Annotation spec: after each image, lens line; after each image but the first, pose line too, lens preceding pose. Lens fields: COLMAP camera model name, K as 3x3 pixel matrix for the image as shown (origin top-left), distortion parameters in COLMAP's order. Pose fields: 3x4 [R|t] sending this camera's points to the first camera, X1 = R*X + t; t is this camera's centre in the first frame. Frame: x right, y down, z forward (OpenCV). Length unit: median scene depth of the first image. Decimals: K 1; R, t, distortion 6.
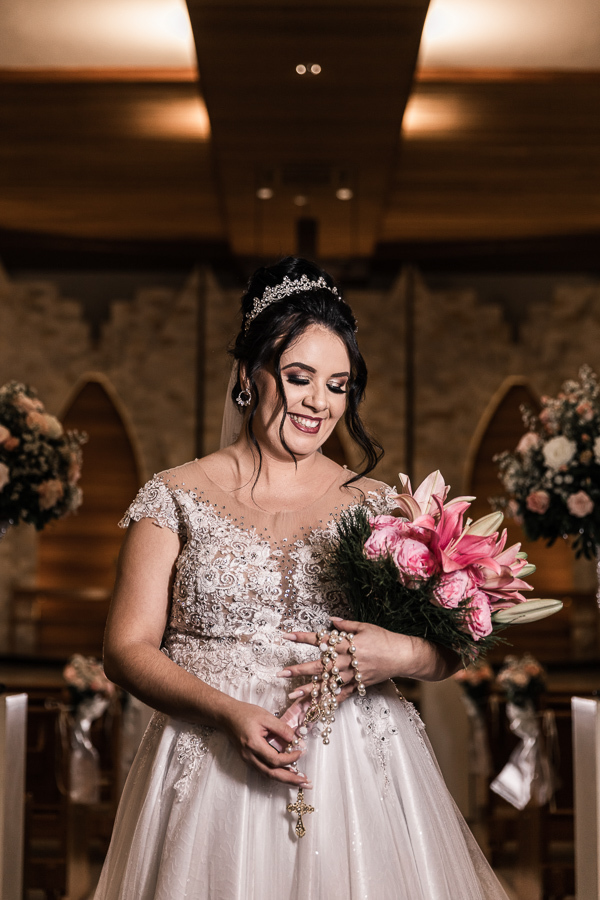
lens RADIAL K [[1453.6, 0, 300.0], [0, 1453.6, 450.0], [0, 0, 1]] dist [0.001917, -0.017153]
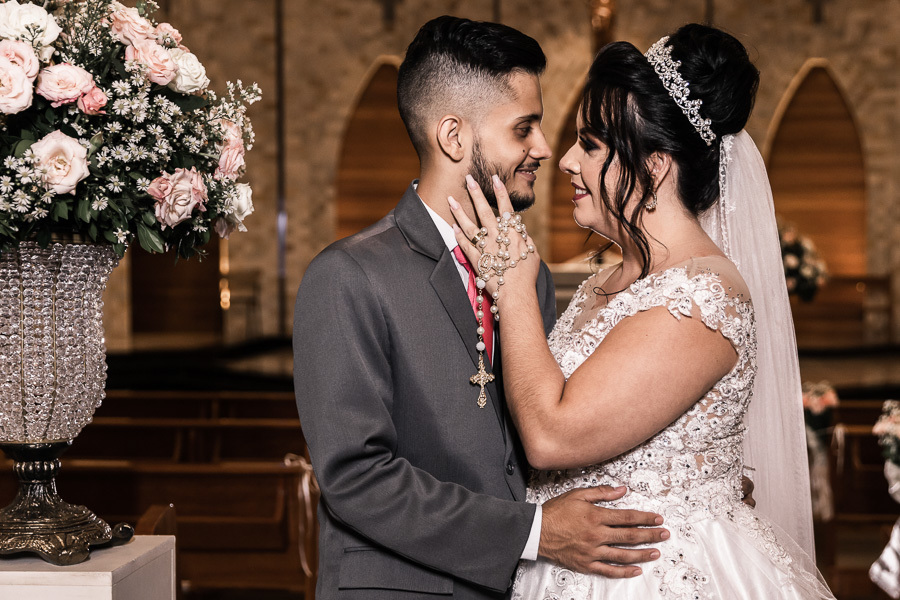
lens RADIAL K [[1298.6, 0, 560.2], [0, 1298.6, 346.8], [0, 0, 1]] dist [0.007169, -0.033963]
pose [[0.999732, 0.003710, -0.022843, -0.004330], [-0.000007, 0.987113, 0.160024, 0.001704], [0.023142, -0.159981, 0.986849, 0.108687]]
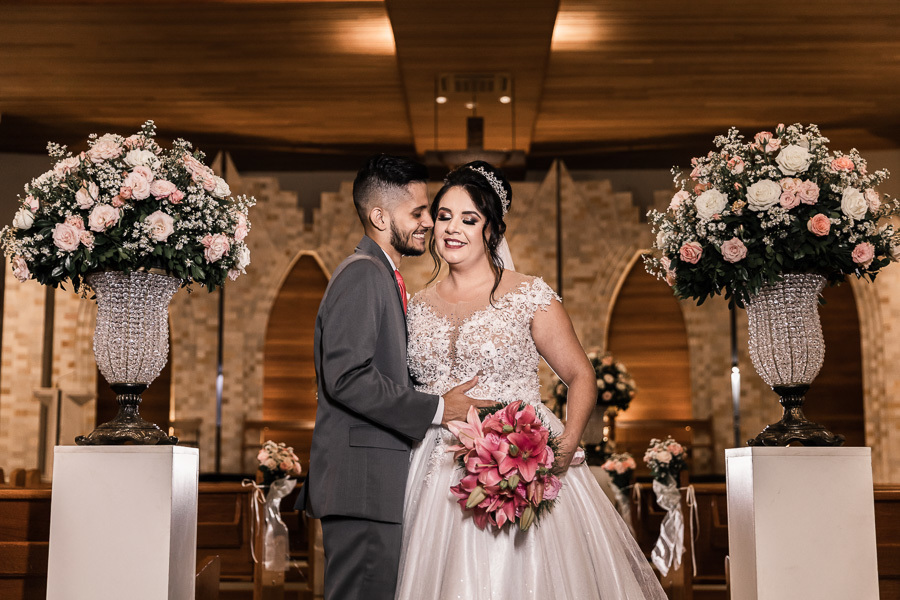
lens RADIAL K [[1114.5, 0, 450.0], [0, 1114.5, 300.0], [0, 0, 1]] dist [0.008939, 0.003828]
pose [[0.999716, -0.009761, -0.021759, 0.002240], [0.009200, 0.999626, -0.025769, 0.018543], [0.022003, 0.025561, 0.999431, 0.044539]]
